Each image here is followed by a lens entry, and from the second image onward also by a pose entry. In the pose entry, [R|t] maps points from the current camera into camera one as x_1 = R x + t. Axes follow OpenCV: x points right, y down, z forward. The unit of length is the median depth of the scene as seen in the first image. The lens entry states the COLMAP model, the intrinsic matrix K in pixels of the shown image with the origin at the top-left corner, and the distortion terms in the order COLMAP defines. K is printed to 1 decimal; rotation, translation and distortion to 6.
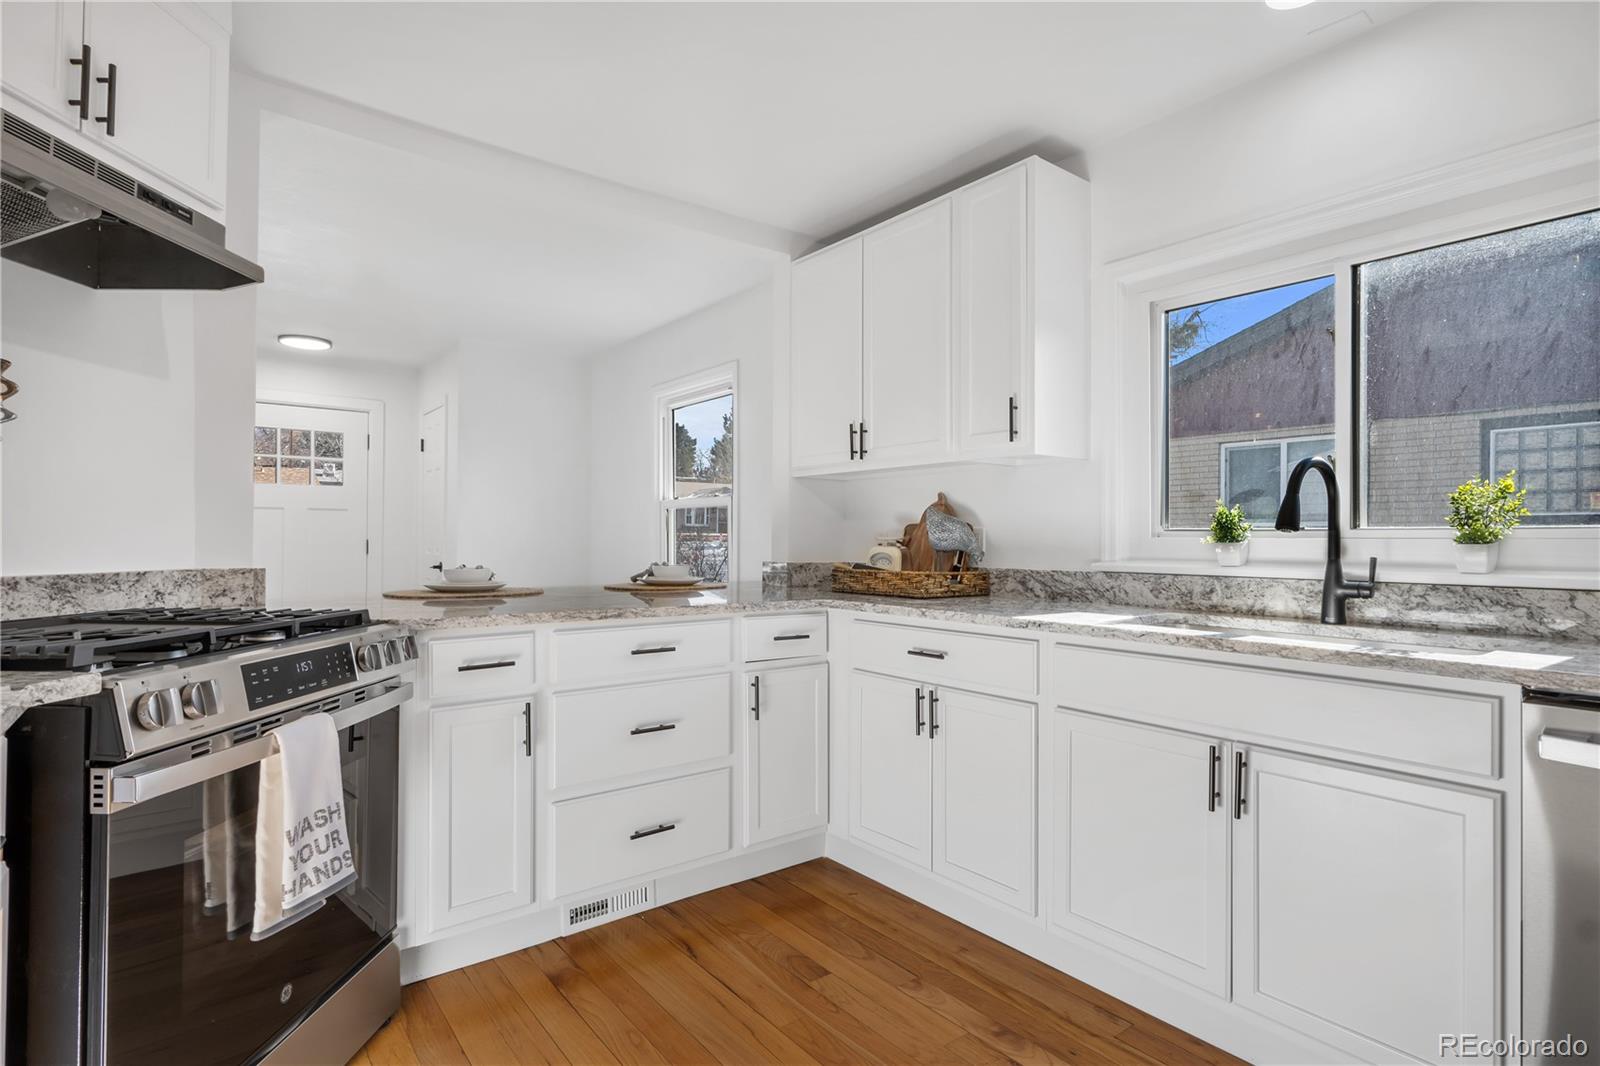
lens RADIAL K [[803.6, 0, 805.0], [0, 803.6, 534.8], [0, 0, 1]] dist [0.000524, 0.000669]
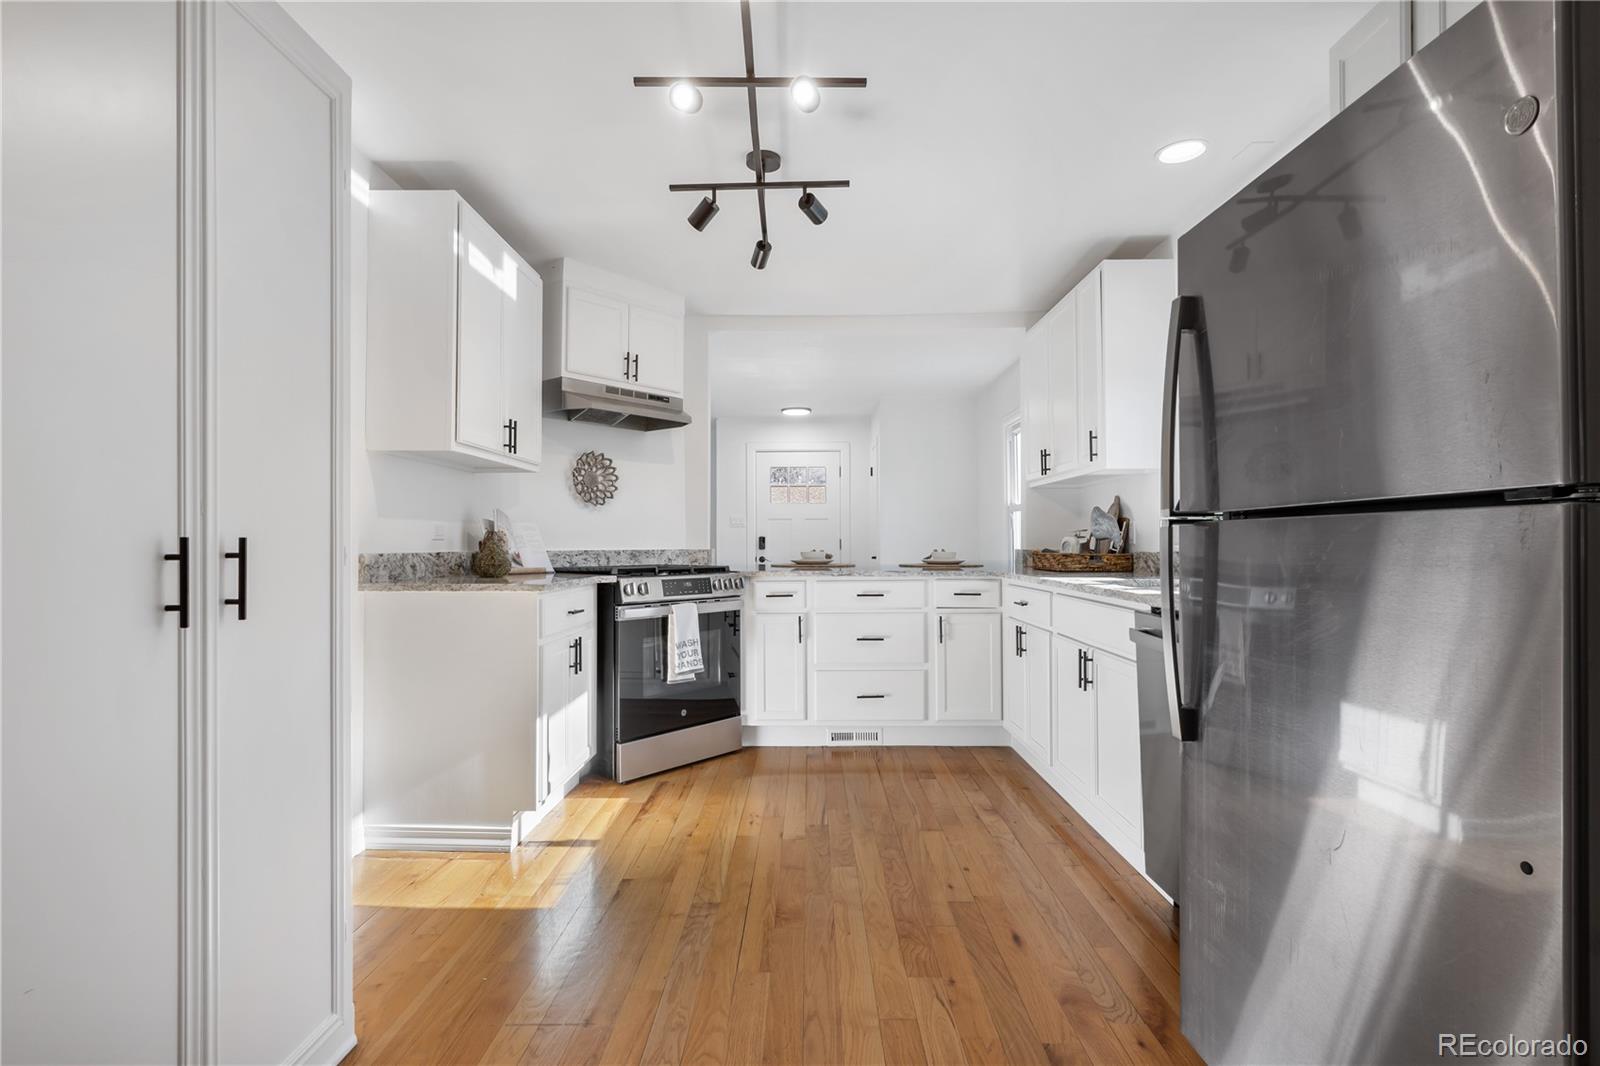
lens RADIAL K [[803.6, 0, 795.4], [0, 803.6, 537.7], [0, 0, 1]] dist [0.000524, 0.000669]
pose [[0.782269, -0.011640, -0.622832, 0.960249], [0.011967, 0.999922, -0.003657, 0.025274], [0.622825, -0.004592, 0.782347, -0.601178]]
